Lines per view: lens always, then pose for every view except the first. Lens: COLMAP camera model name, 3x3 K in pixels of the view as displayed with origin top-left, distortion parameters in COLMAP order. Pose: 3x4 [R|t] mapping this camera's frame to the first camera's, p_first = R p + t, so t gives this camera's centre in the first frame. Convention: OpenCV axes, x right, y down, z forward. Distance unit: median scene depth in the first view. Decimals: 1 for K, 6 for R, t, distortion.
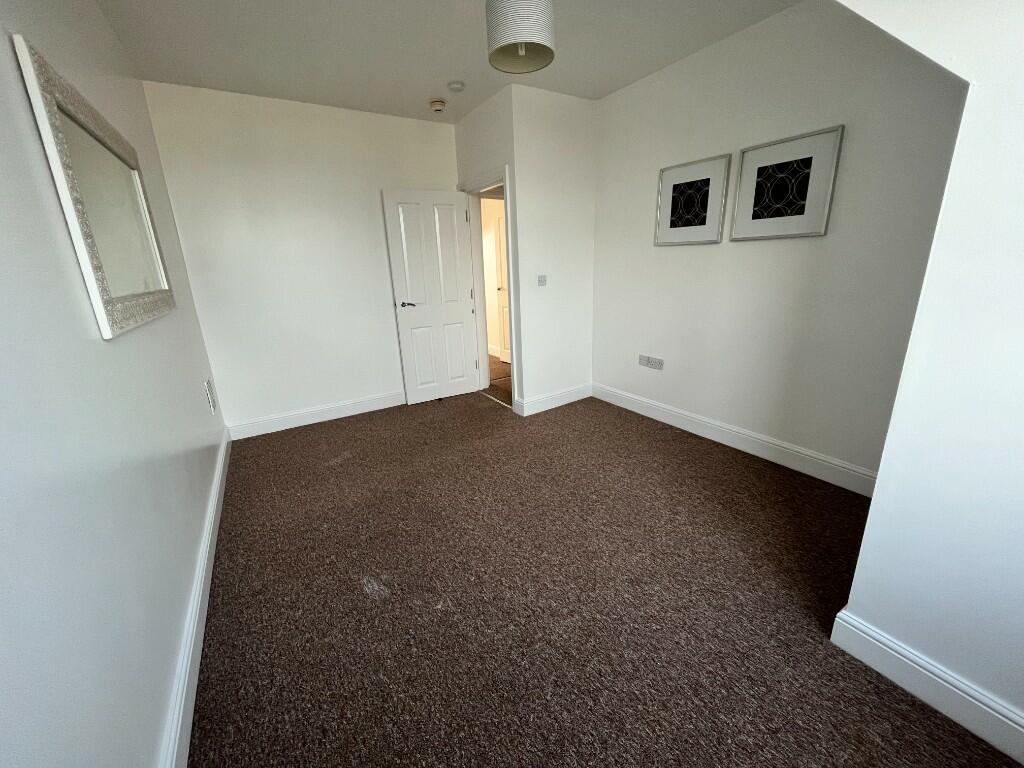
lens RADIAL K [[415.0, 0, 510.1], [0, 415.0, 382.8], [0, 0, 1]] dist [0.003993, -0.000067]
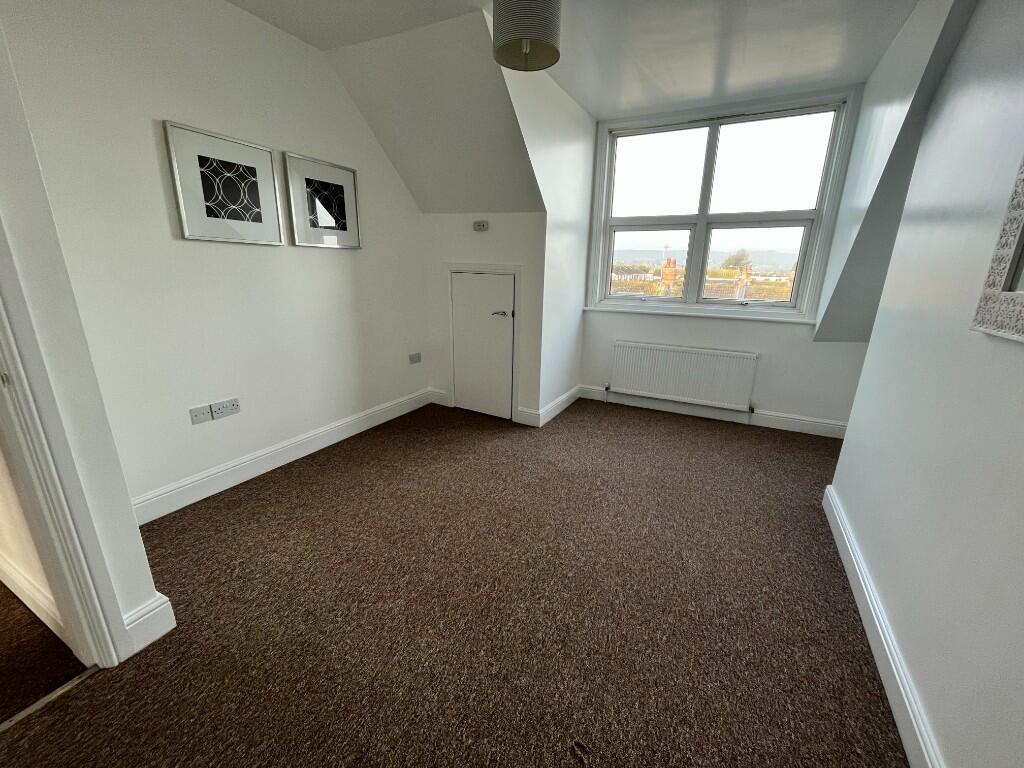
lens RADIAL K [[415.0, 0, 505.3], [0, 415.0, 386.9], [0, 0, 1]] dist [0.003993, -0.000067]
pose [[-0.493464, -0.228411, 0.839238, -0.553806], [0.233286, 0.894788, 0.380700, -0.280945], [-0.837896, 0.383644, -0.388261, 1.020912]]
